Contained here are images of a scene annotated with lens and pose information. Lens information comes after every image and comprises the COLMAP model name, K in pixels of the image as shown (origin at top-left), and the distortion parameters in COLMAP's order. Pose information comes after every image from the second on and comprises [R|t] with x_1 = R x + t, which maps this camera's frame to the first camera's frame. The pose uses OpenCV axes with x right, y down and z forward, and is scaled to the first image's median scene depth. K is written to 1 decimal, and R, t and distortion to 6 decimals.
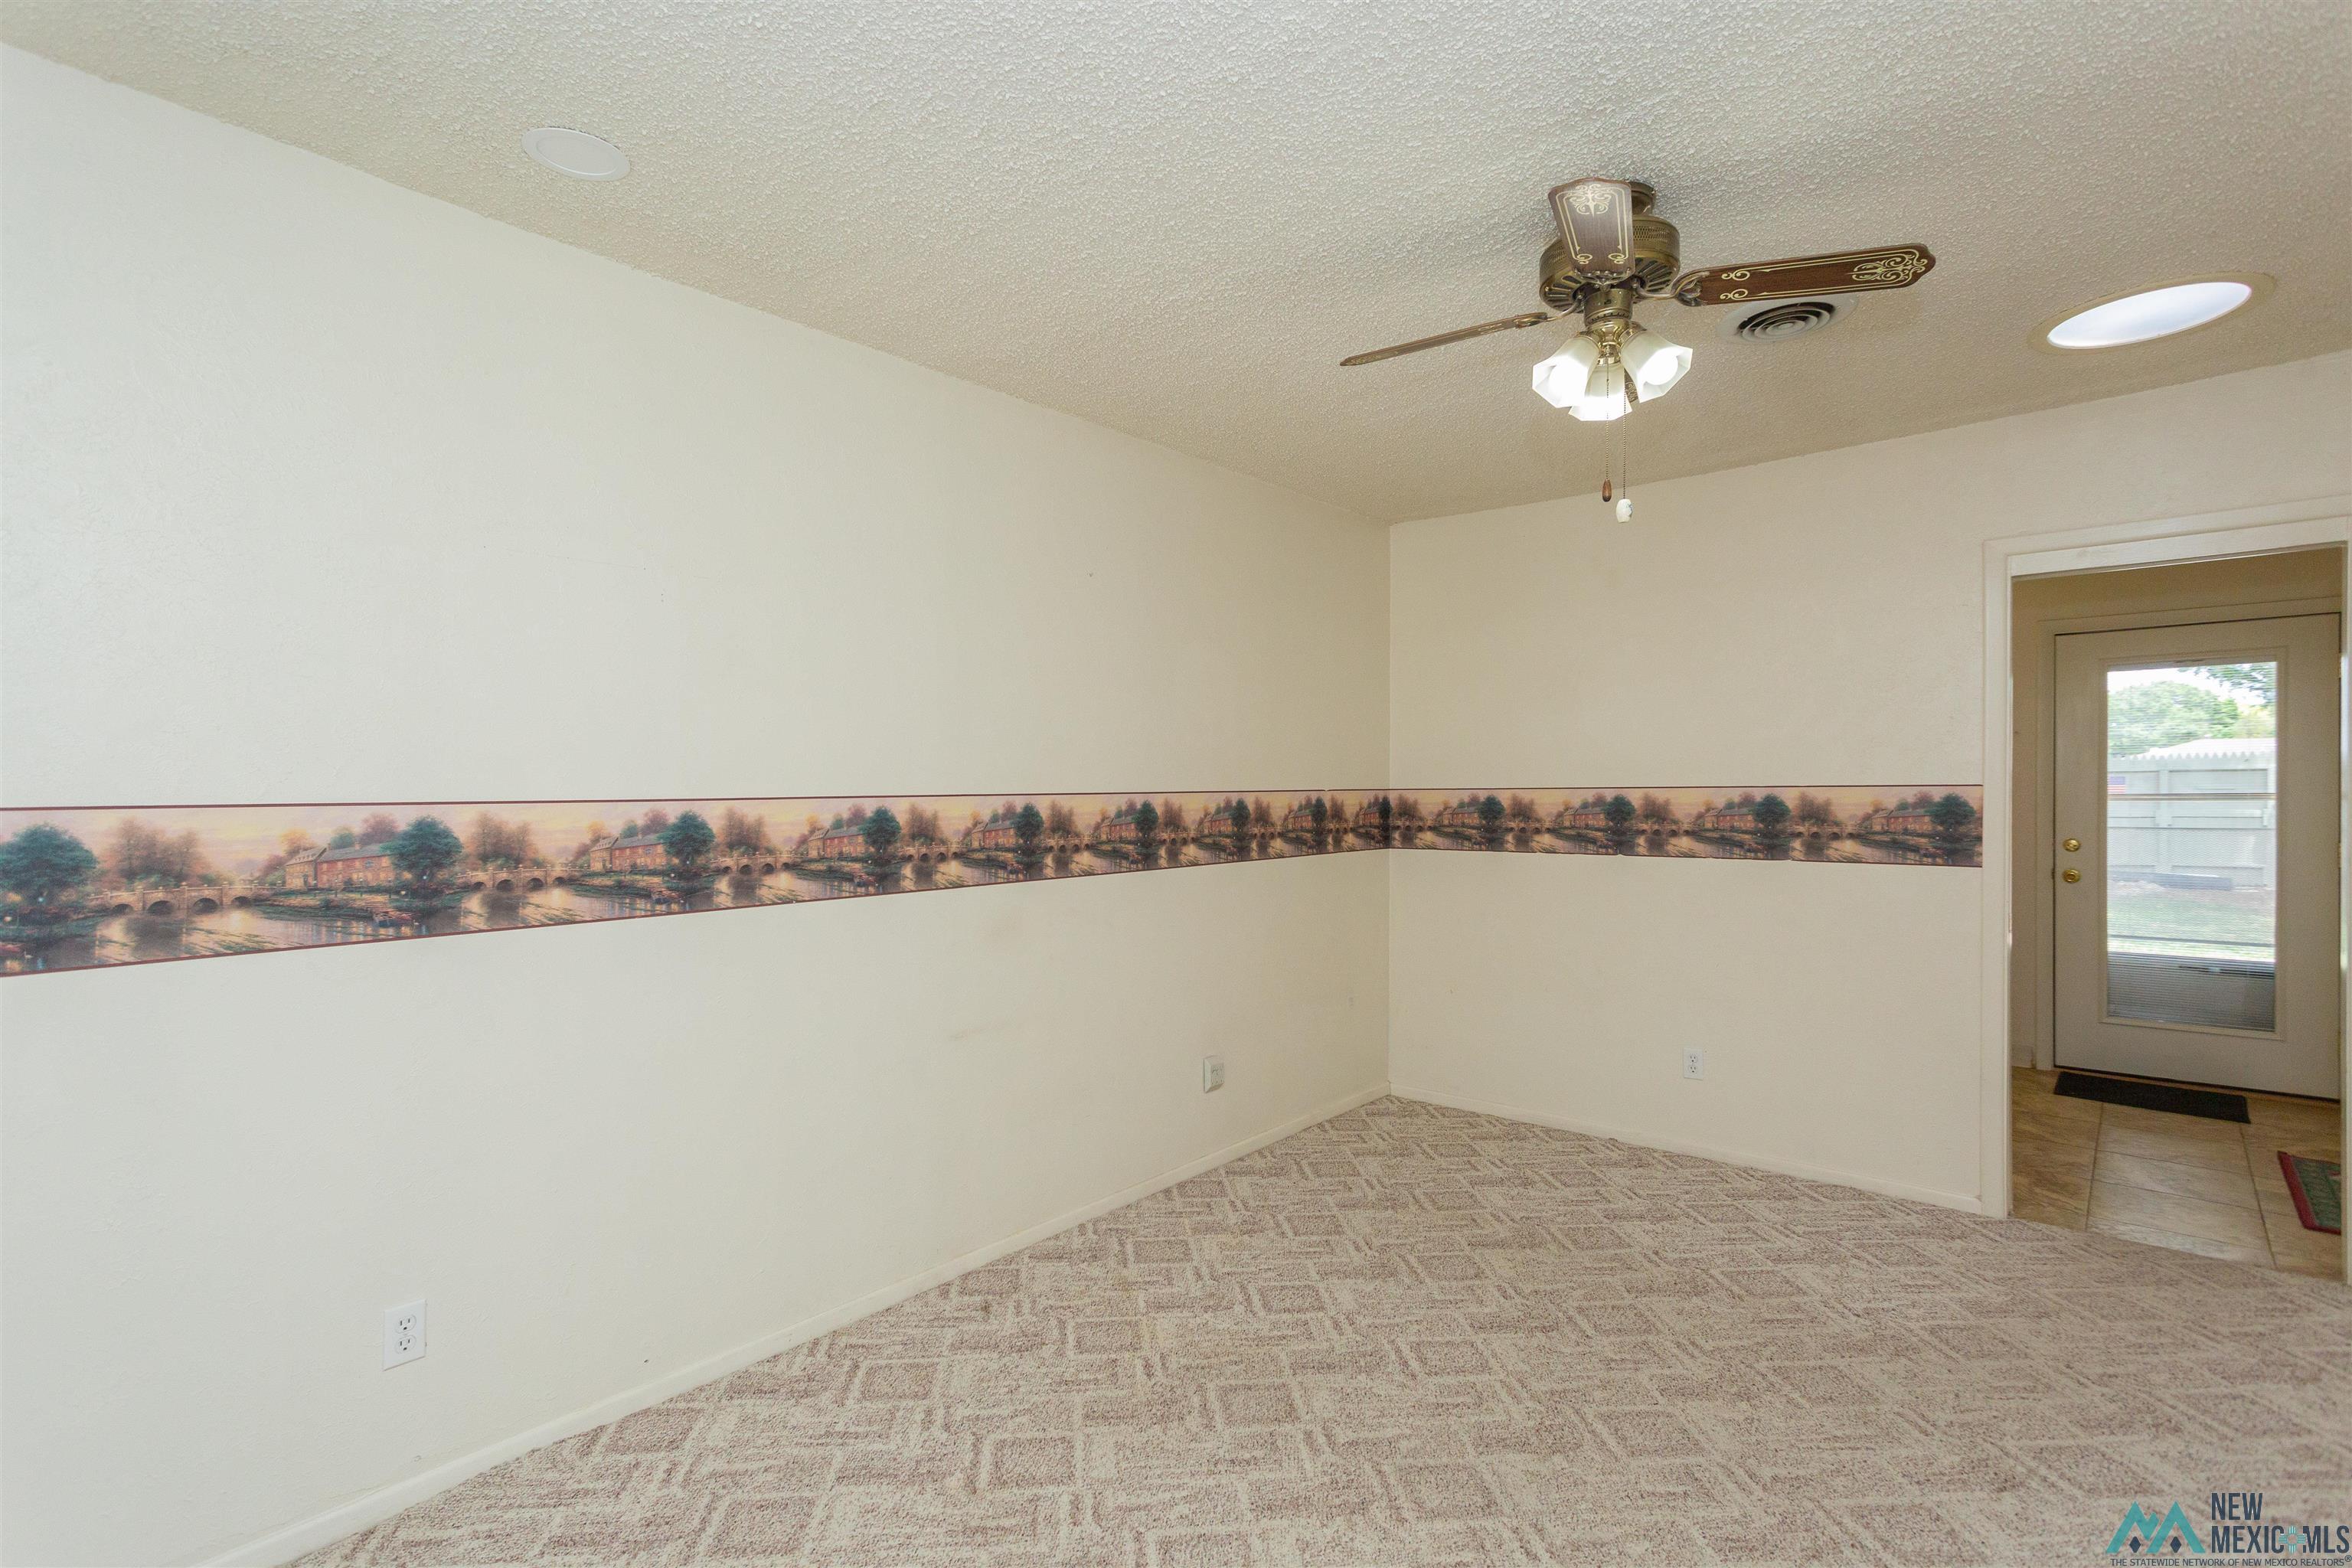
lens RADIAL K [[1115.1, 0, 1126.0], [0, 1115.1, 826.3], [0, 0, 1]] dist [0.007466, -0.002546]
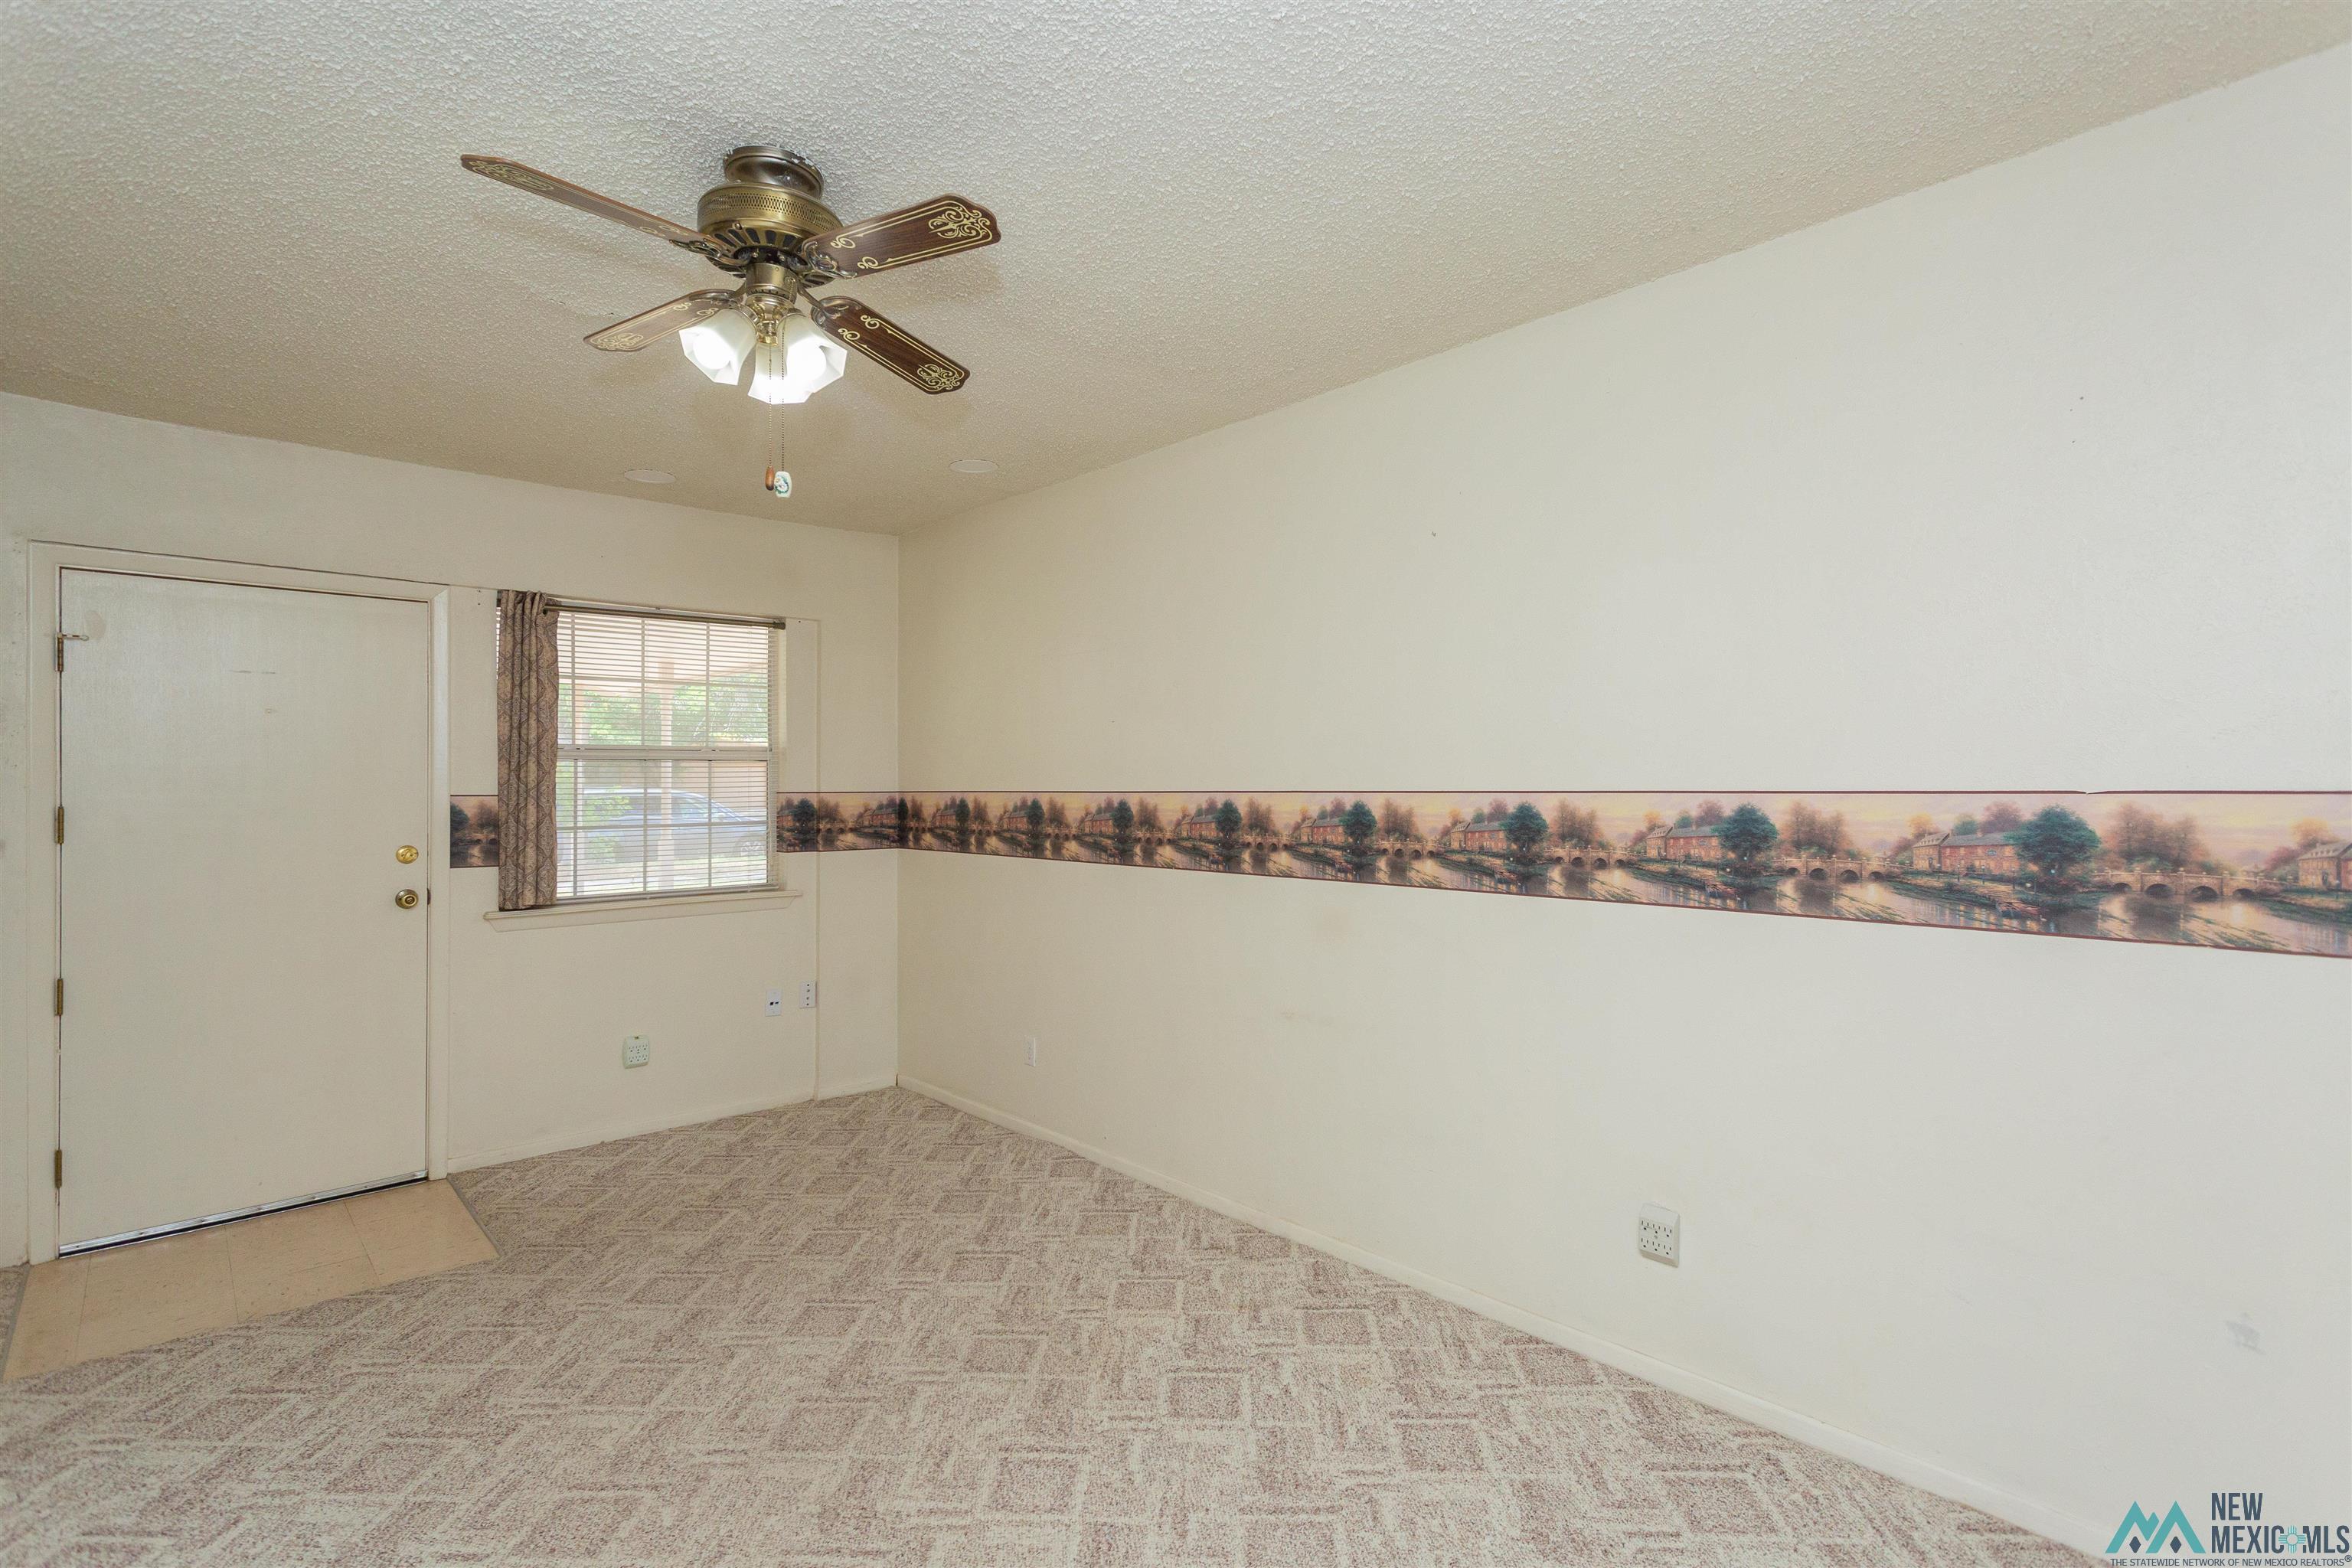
lens RADIAL K [[1087.3, 0, 1185.6], [0, 1087.3, 807.7], [0, 0, 1]] dist [-0.012232, 0.001061]
pose [[-0.073591, 0.031064, -0.996805, 0.874033], [-0.030060, 0.998992, 0.033351, -0.042791], [0.996835, 0.032418, -0.072583, 0.951546]]
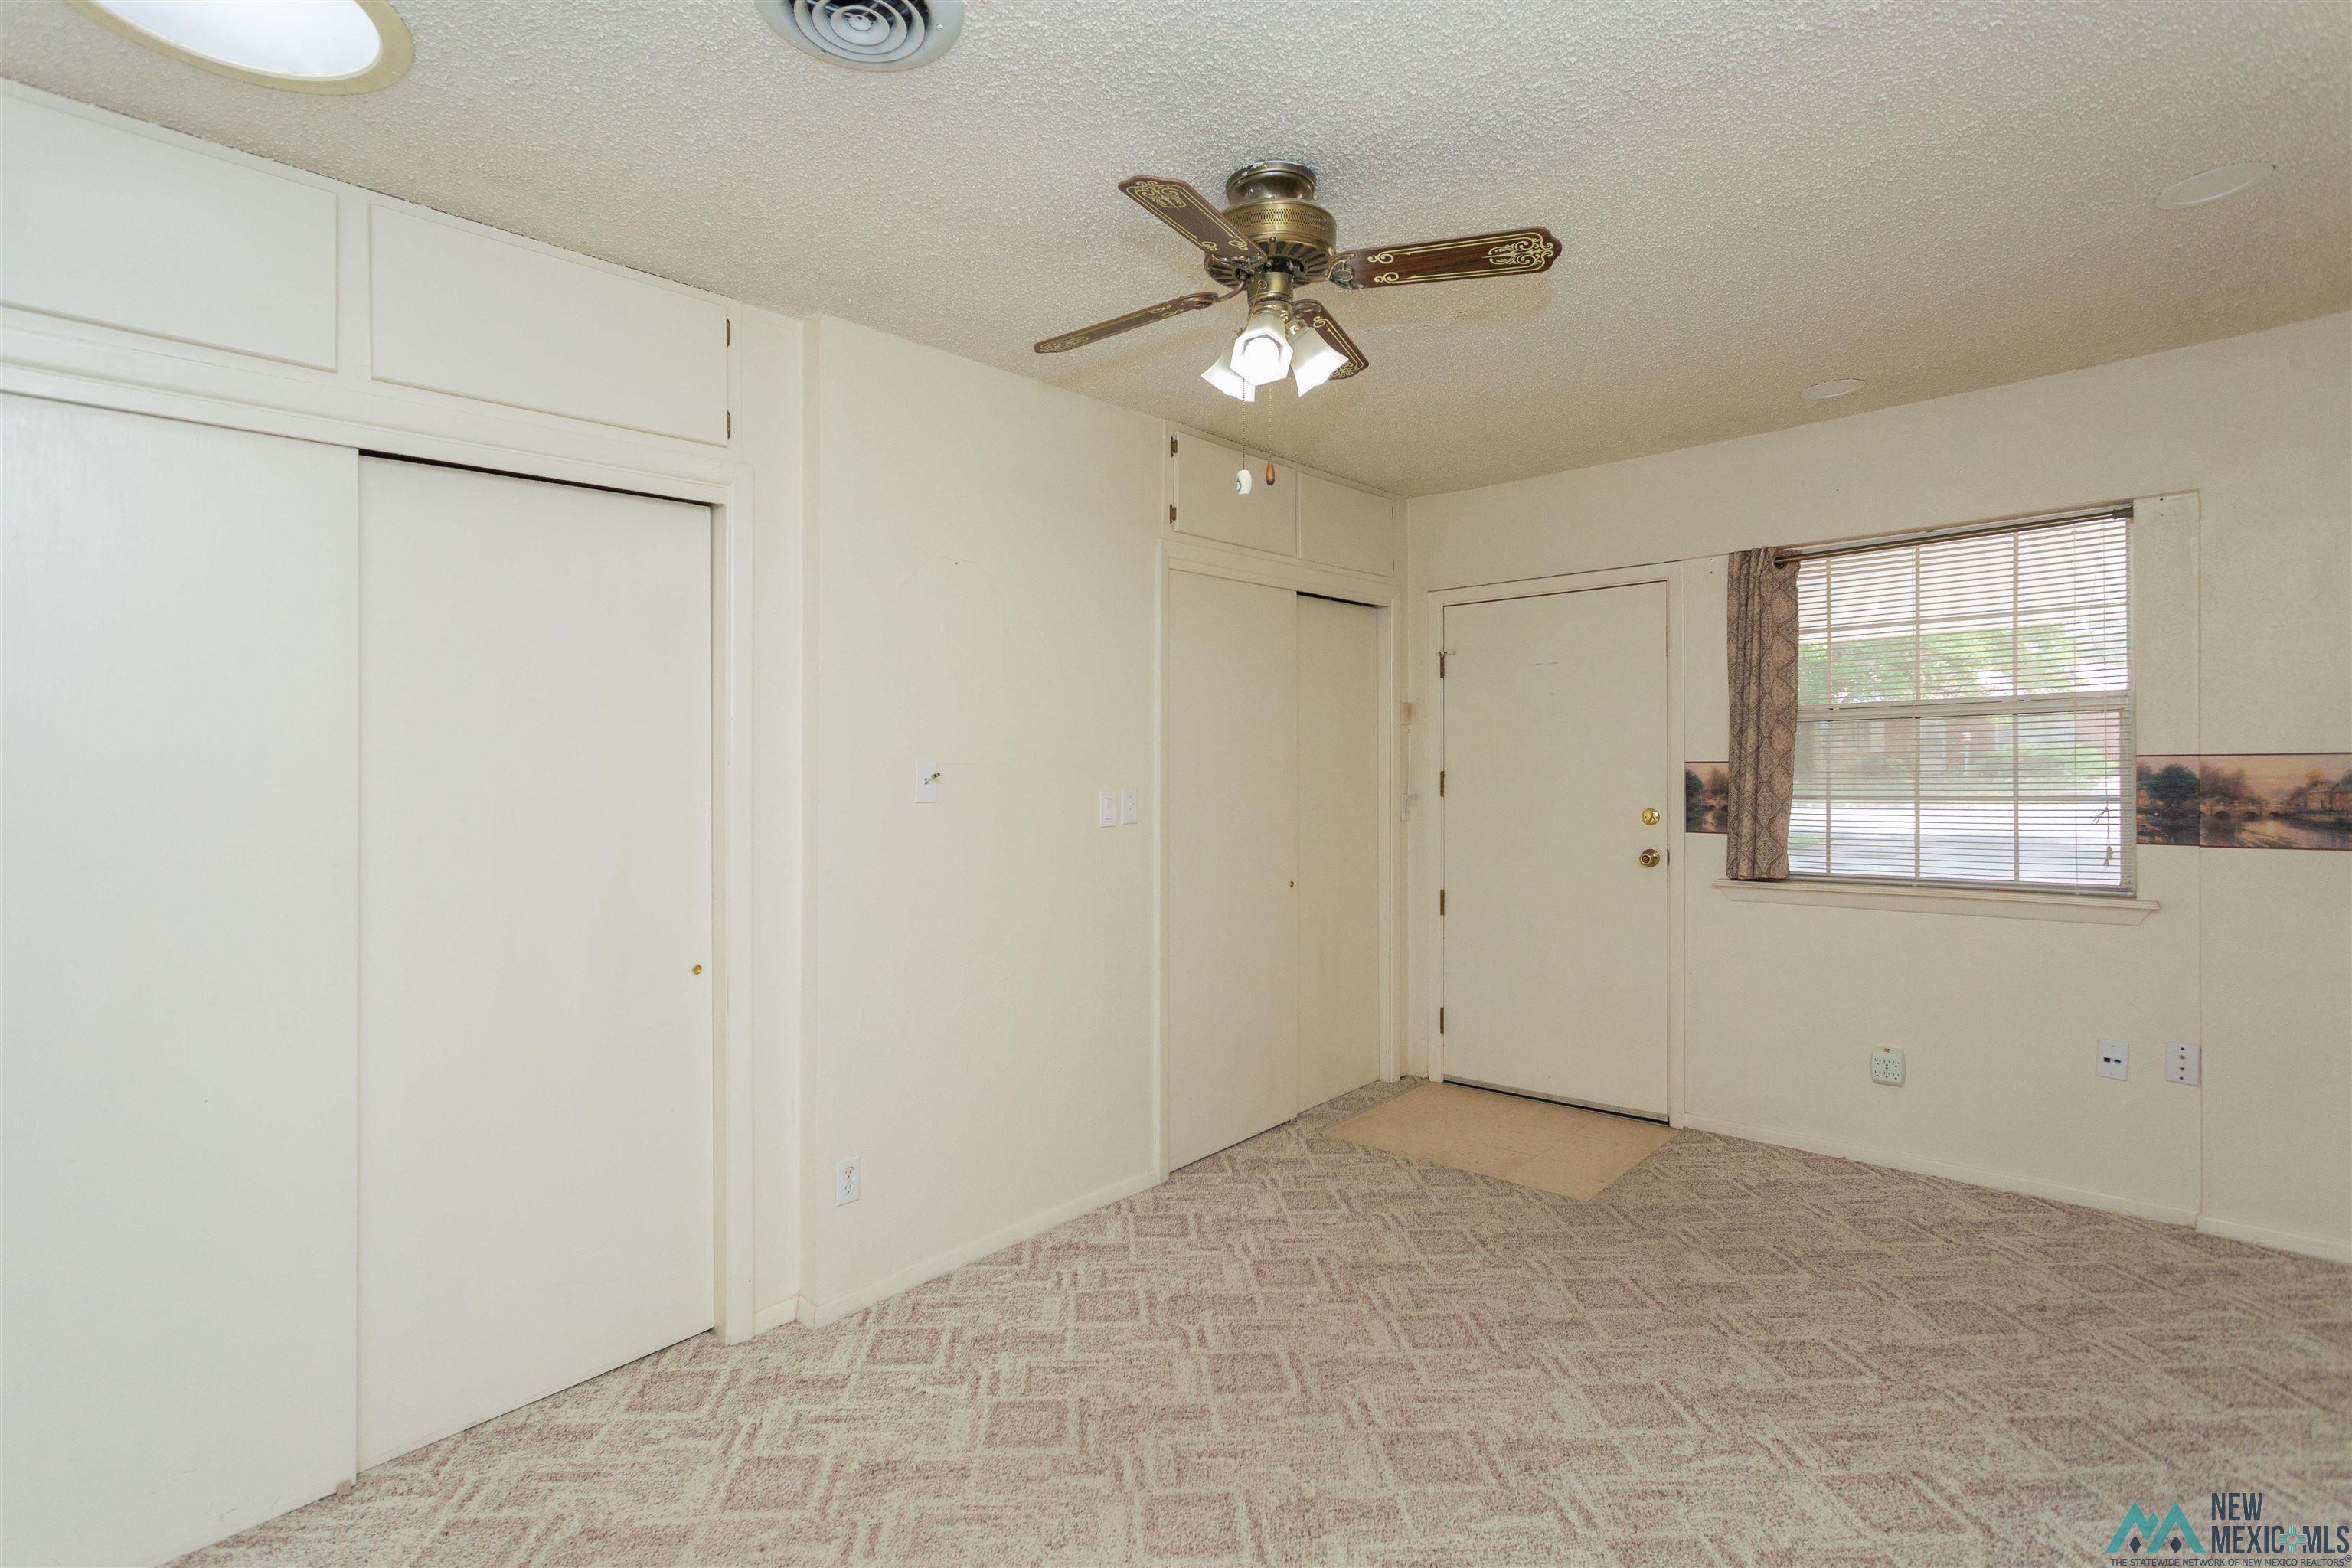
lens RADIAL K [[1115.1, 0, 1151.7], [0, 1115.1, 757.2], [0, 0, 1]] dist [0.007466, -0.002546]
pose [[-0.999616, 0.027582, -0.002823, 0.351846], [0.027490, 0.999213, 0.028598, -0.051114], [0.003610, 0.028510, -0.999587, 1.336641]]
